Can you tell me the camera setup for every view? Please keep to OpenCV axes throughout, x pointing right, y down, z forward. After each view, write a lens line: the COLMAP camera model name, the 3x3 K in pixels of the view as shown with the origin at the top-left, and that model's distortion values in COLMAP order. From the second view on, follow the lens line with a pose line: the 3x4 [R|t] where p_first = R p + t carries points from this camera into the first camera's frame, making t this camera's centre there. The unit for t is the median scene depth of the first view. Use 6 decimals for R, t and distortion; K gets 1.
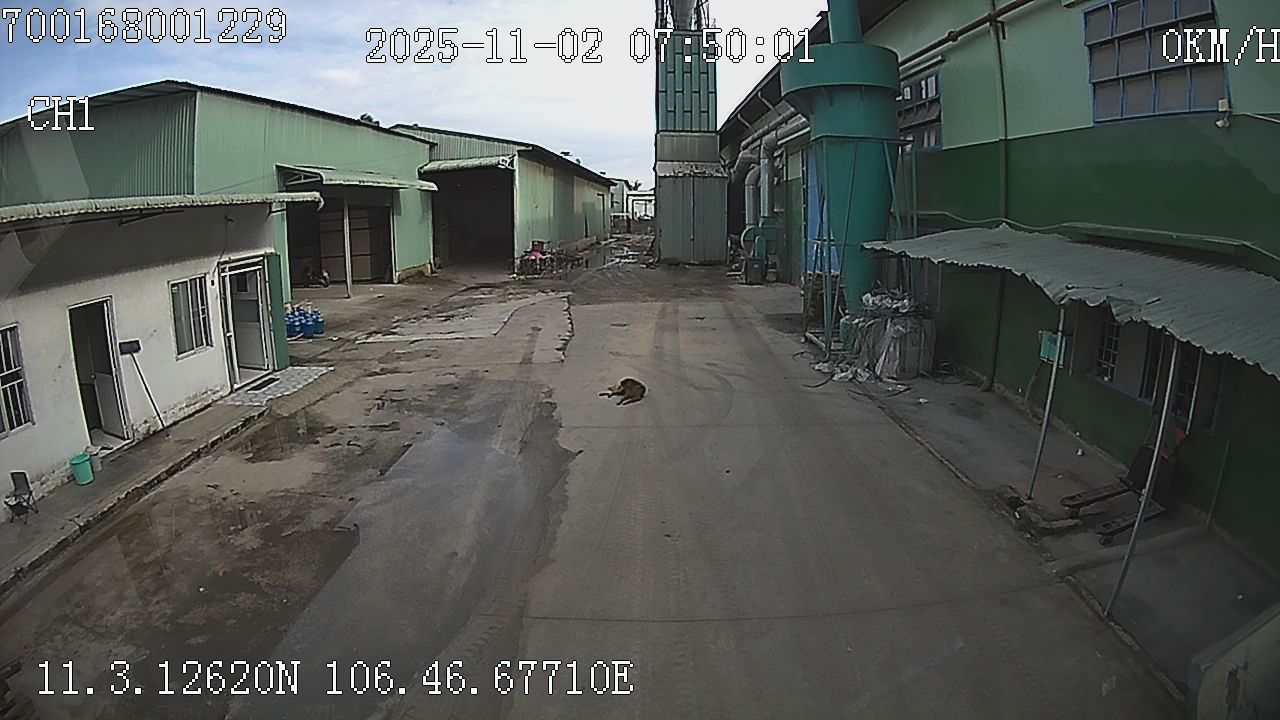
lens RADIAL K [[656.4, 0, 640.0], [0, 656.4, 360.0], [0, 0, 1]] dist [-0.325003, 0.092901]
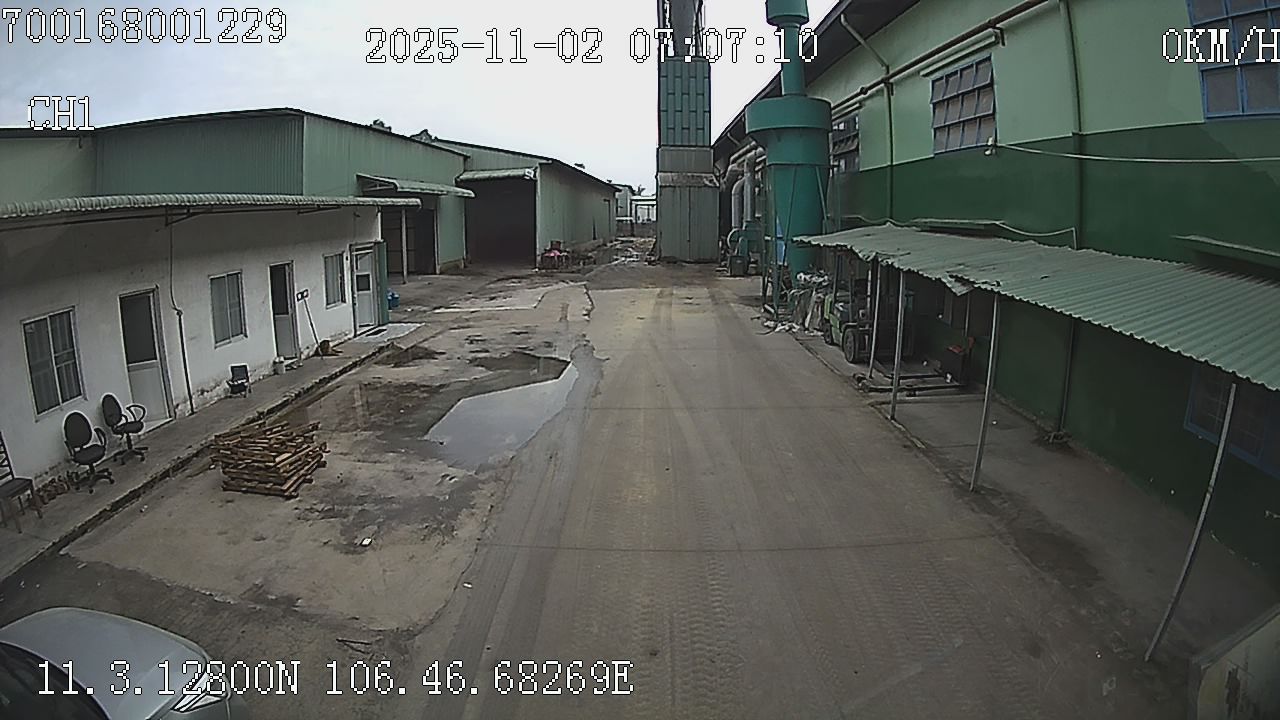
lens RADIAL K [[656.4, 0, 640.0], [0, 656.4, 360.0], [0, 0, 1]] dist [-0.325003, 0.092901]
pose [[0.999980, 0.005677, -0.002949, -0.001169], [-0.005696, 0.999962, -0.006526, 0.042382], [0.002911, 0.006543, 0.999974, -0.188471]]
